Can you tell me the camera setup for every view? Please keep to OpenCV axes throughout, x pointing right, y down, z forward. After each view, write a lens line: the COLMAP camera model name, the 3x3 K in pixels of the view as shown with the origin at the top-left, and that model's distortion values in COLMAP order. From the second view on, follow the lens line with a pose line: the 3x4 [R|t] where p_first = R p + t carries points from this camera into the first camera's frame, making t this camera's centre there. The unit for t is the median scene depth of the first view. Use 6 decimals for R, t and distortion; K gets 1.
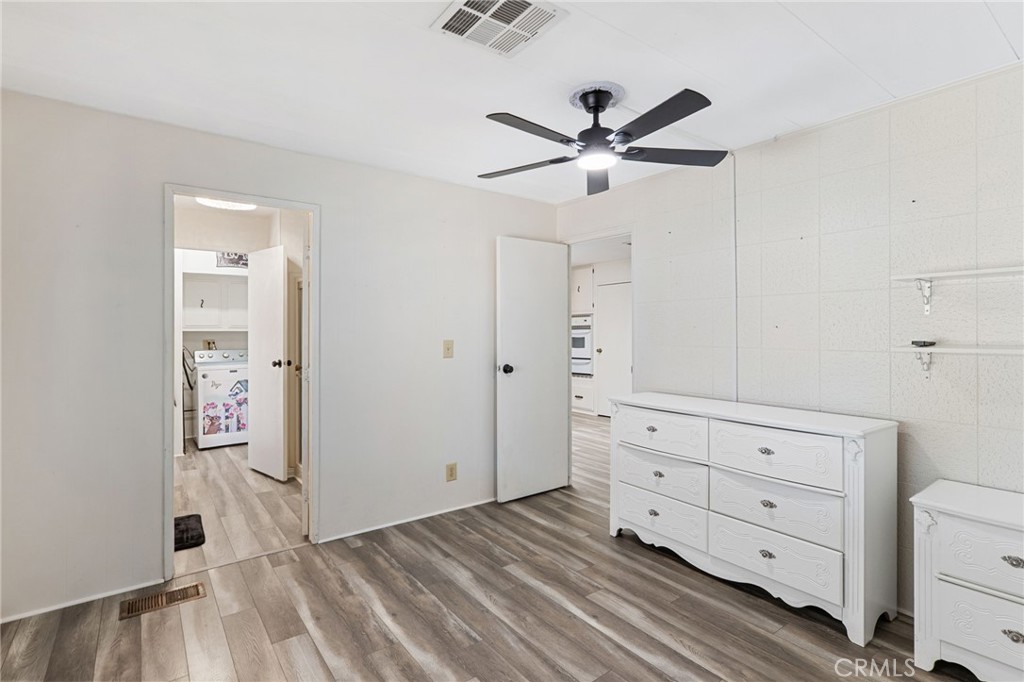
lens RADIAL K [[498.9, 0, 507.3], [0, 498.9, 332.0], [0, 0, 1]] dist [0.001226, 0.000027]
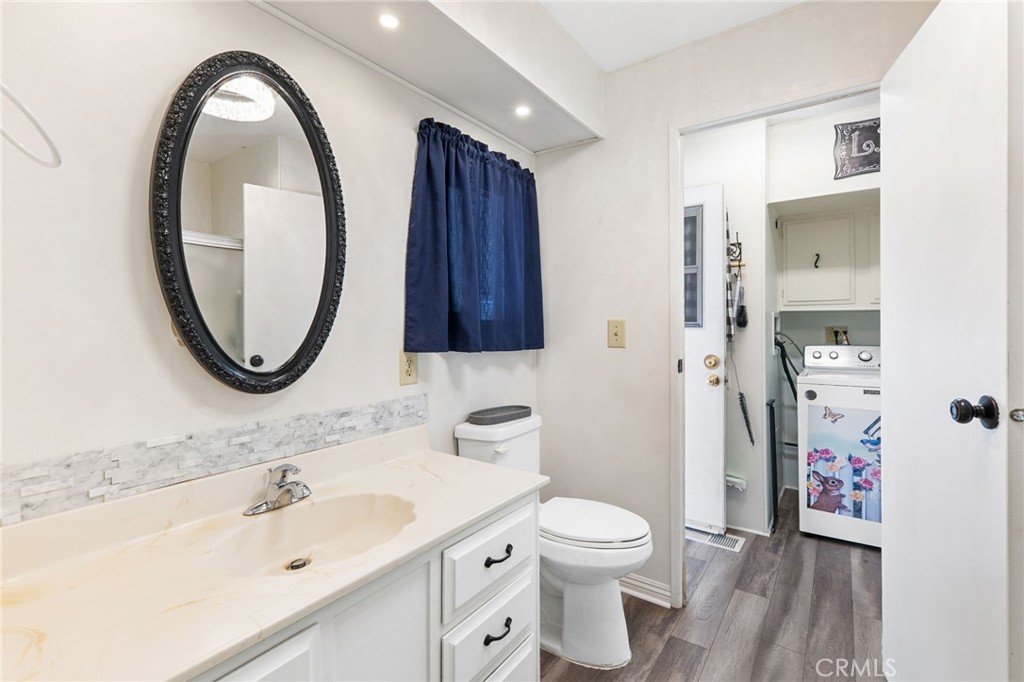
lens RADIAL K [[463.6, 0, 510.7], [0, 463.6, 327.5], [0, 0, 1]] dist [0.001797, 0.000373]
pose [[0.312416, 0.002318, -0.949942, -0.241462], [0.003041, 0.999989, 0.003440, 0.015241], [0.949940, -0.003963, 0.312406, 0.544894]]
